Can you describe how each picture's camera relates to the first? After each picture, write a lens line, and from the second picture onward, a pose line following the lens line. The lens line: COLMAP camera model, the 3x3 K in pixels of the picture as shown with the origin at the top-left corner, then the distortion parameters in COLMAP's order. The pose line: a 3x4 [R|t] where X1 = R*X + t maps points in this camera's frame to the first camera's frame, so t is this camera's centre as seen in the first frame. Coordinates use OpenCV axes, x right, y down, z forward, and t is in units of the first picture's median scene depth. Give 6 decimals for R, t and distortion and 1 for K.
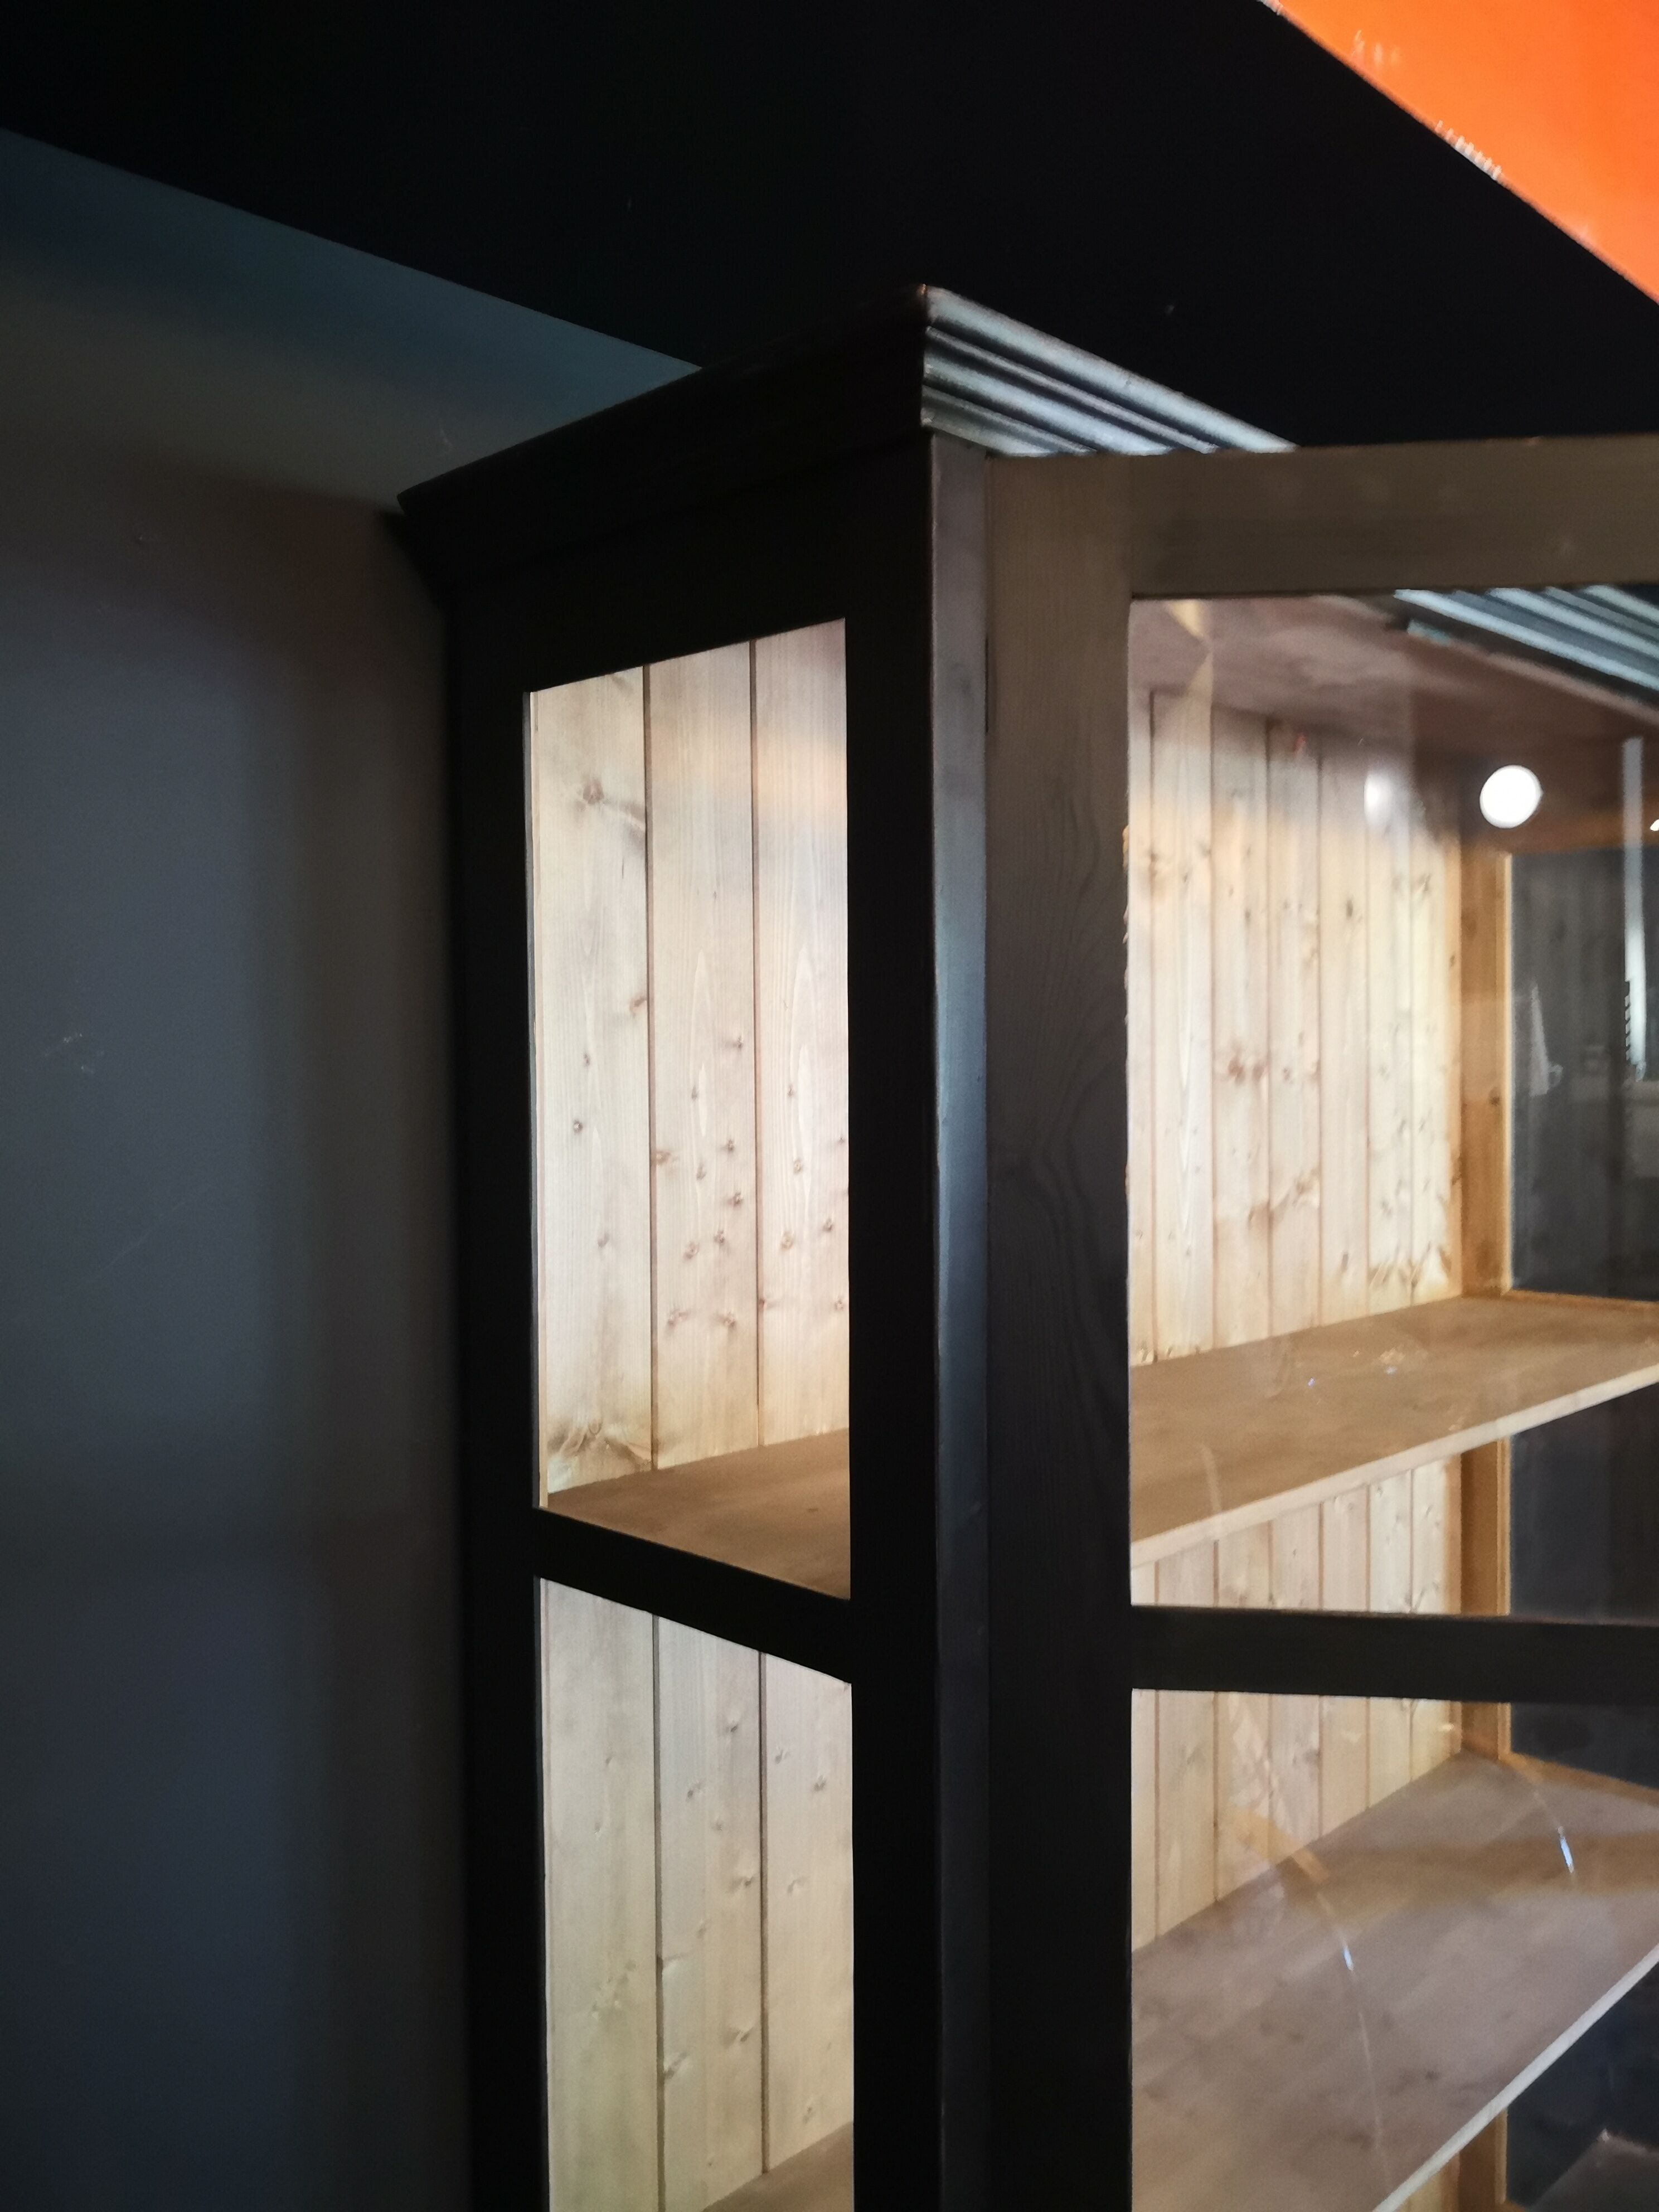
lens RADIAL K [[1797.5, 0, 808.5], [0, 1797.5, 1108.9], [0, 0, 1]] dist [0.029359, -0.065268]
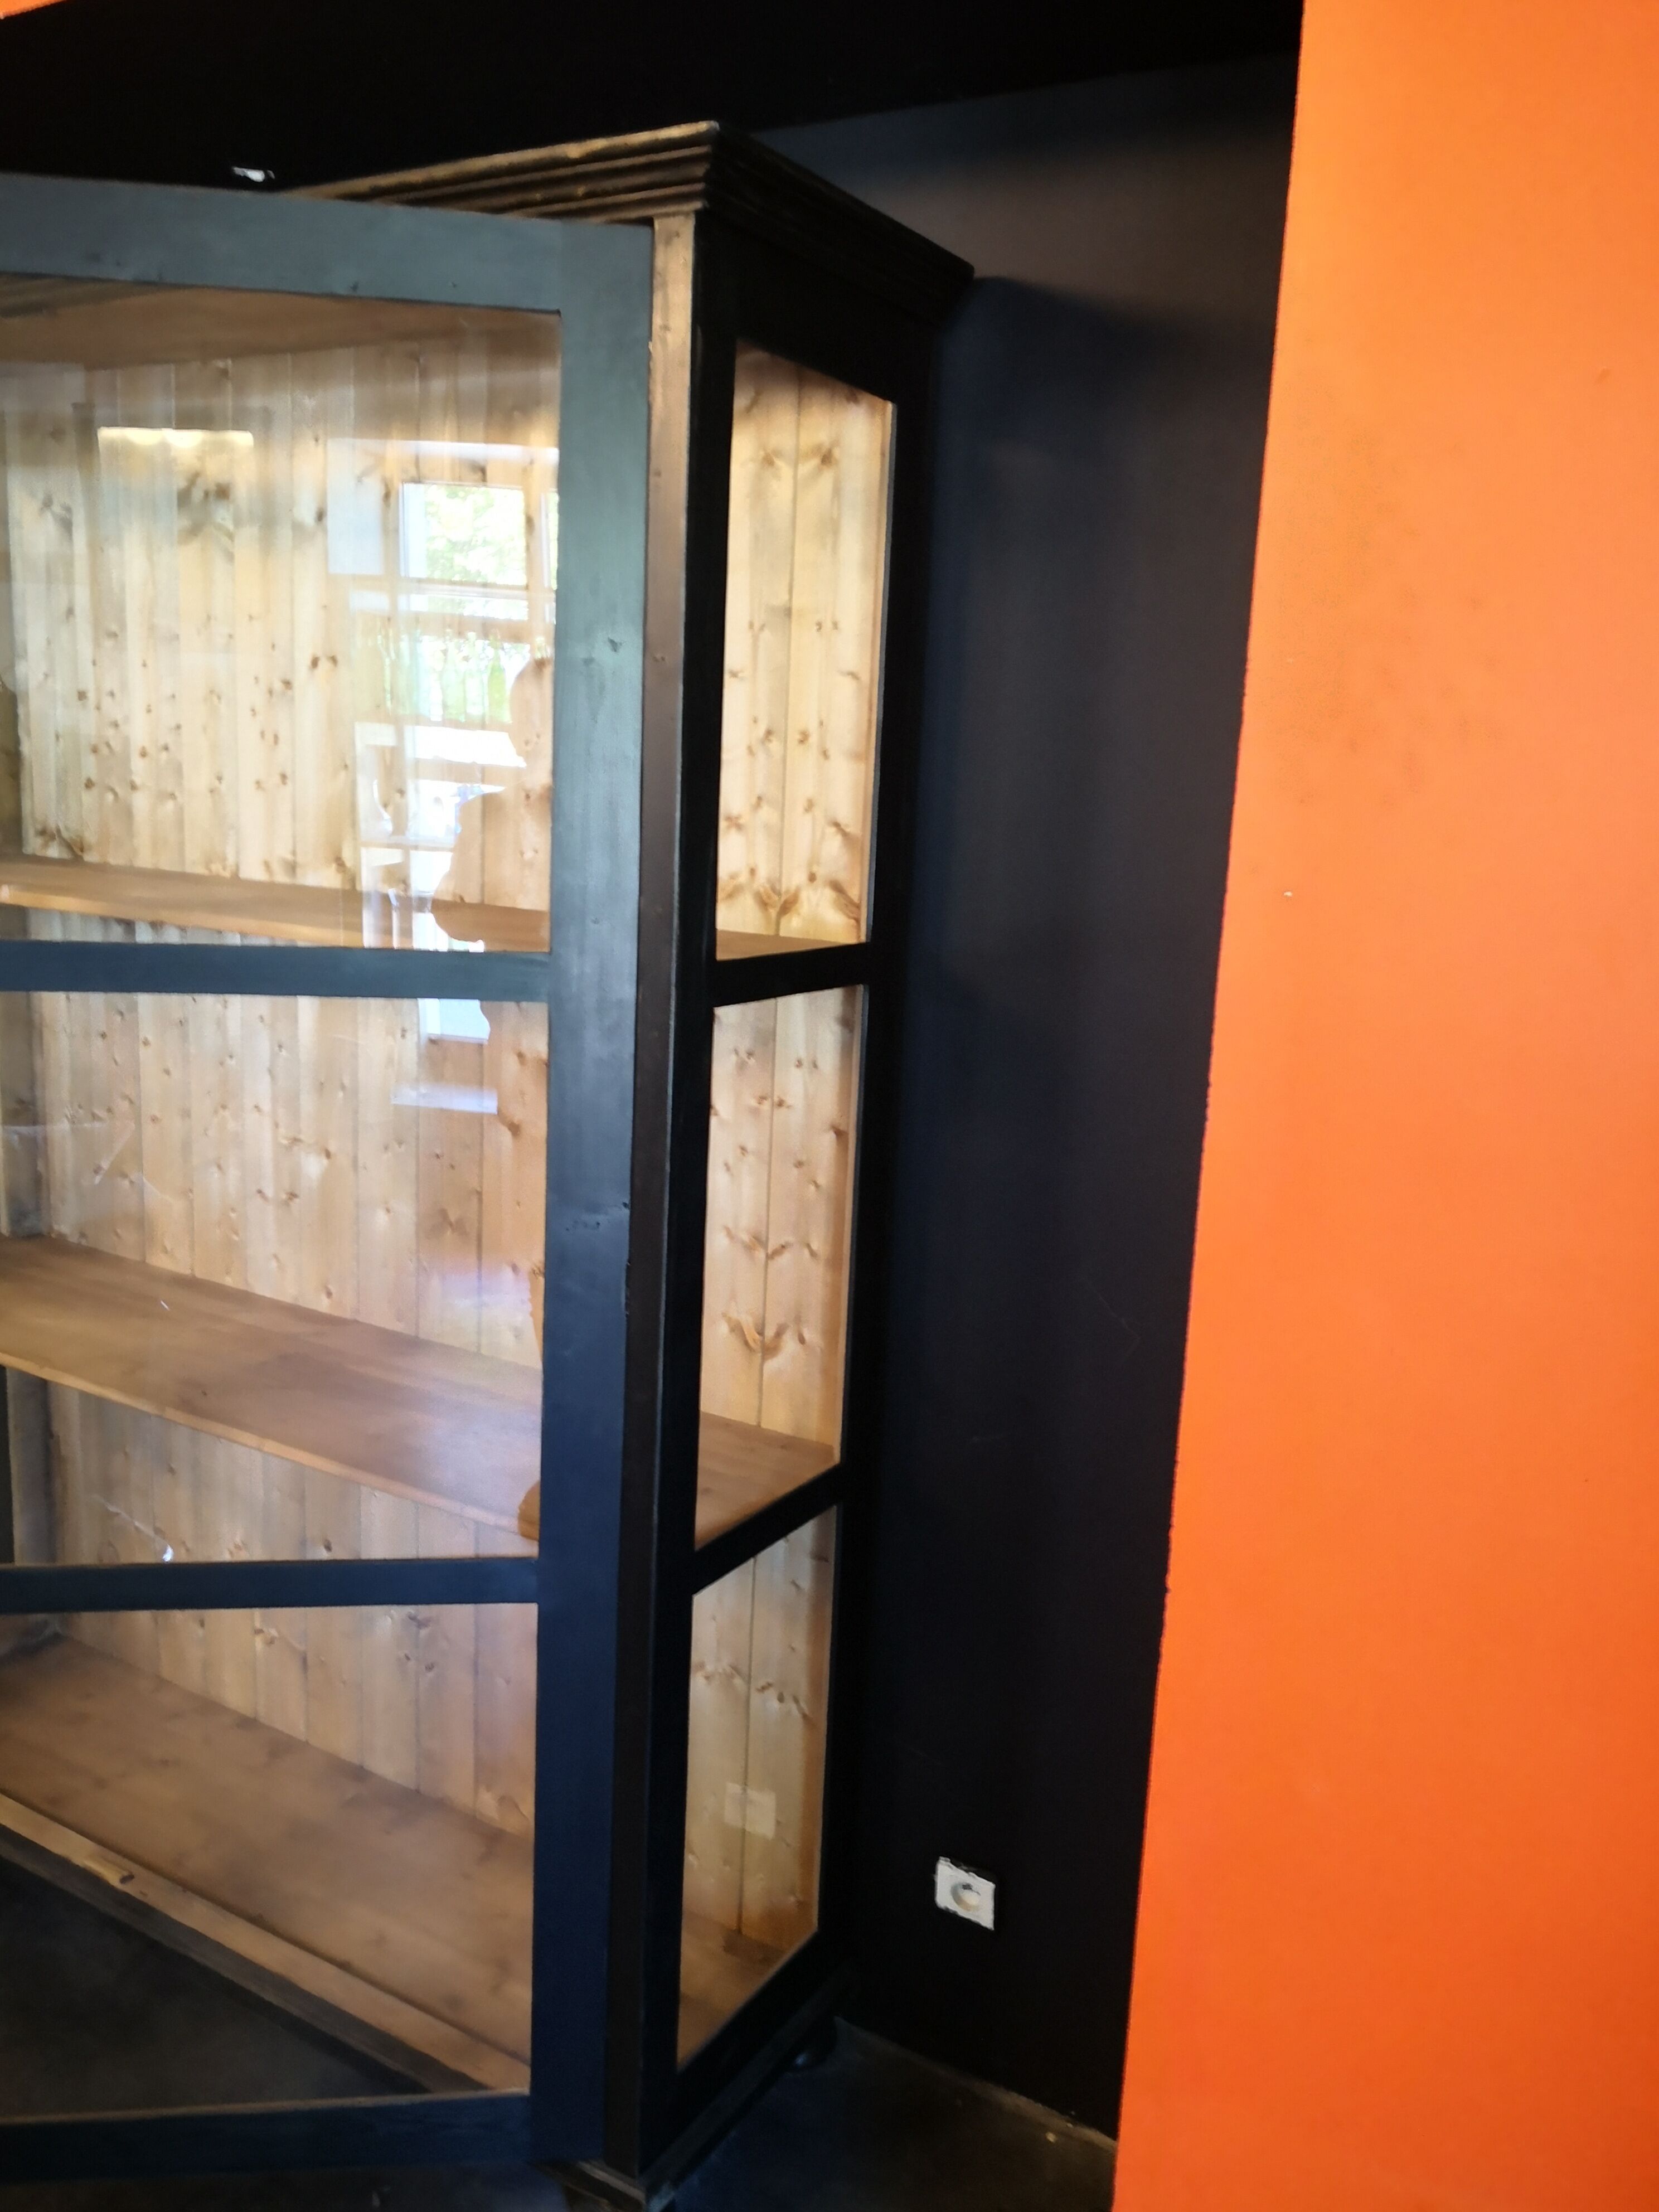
lens RADIAL K [[1797.5, 0, 813.6], [0, 1797.5, 1116.2], [0, 0, 1]] dist [0.029359, -0.065268]
pose [[0.247327, 0.209251, -0.946067, 1.988726], [-0.078531, 0.977519, 0.195677, 0.027507], [0.965744, 0.025900, 0.258199, 1.255972]]
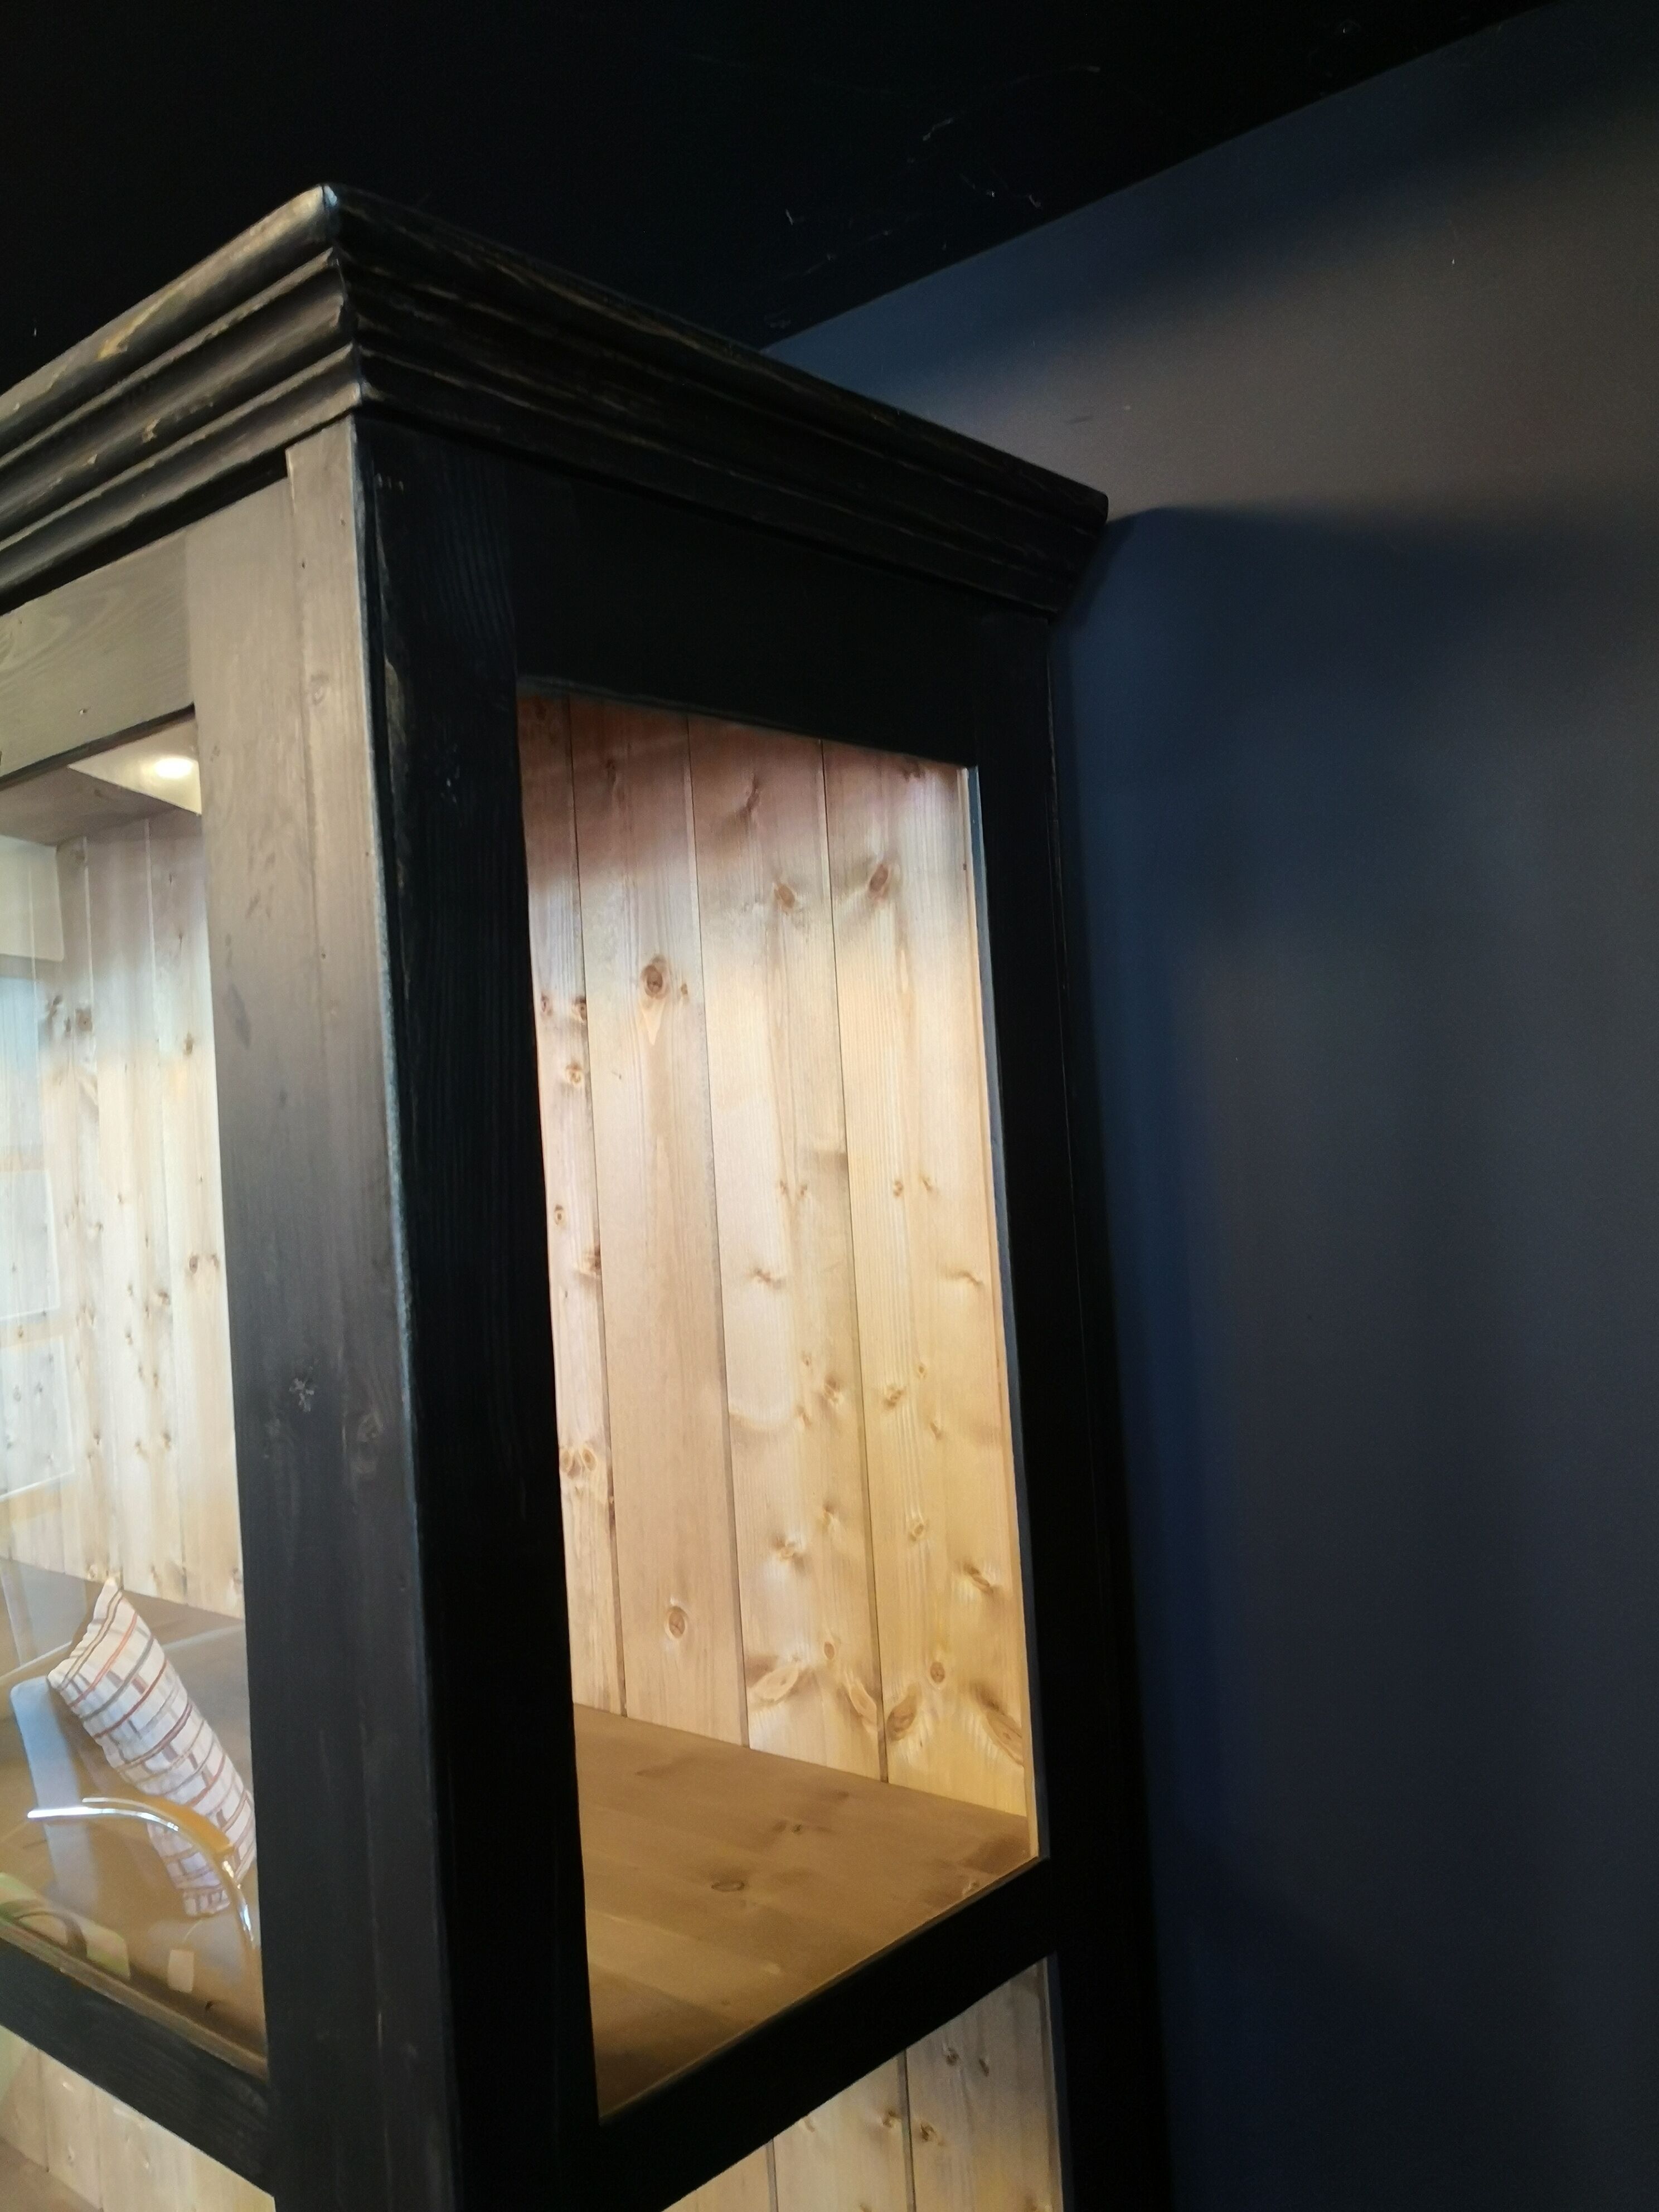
lens RADIAL K [[1797.5, 0, 836.1], [0, 1797.5, 1060.1], [0, 0, 1]] dist [0.029359, -0.065268]
pose [[0.072276, -0.027824, -0.996996, 1.293185], [0.026683, 0.999307, -0.025954, -0.106122], [0.997028, -0.024727, 0.072969, 1.540868]]
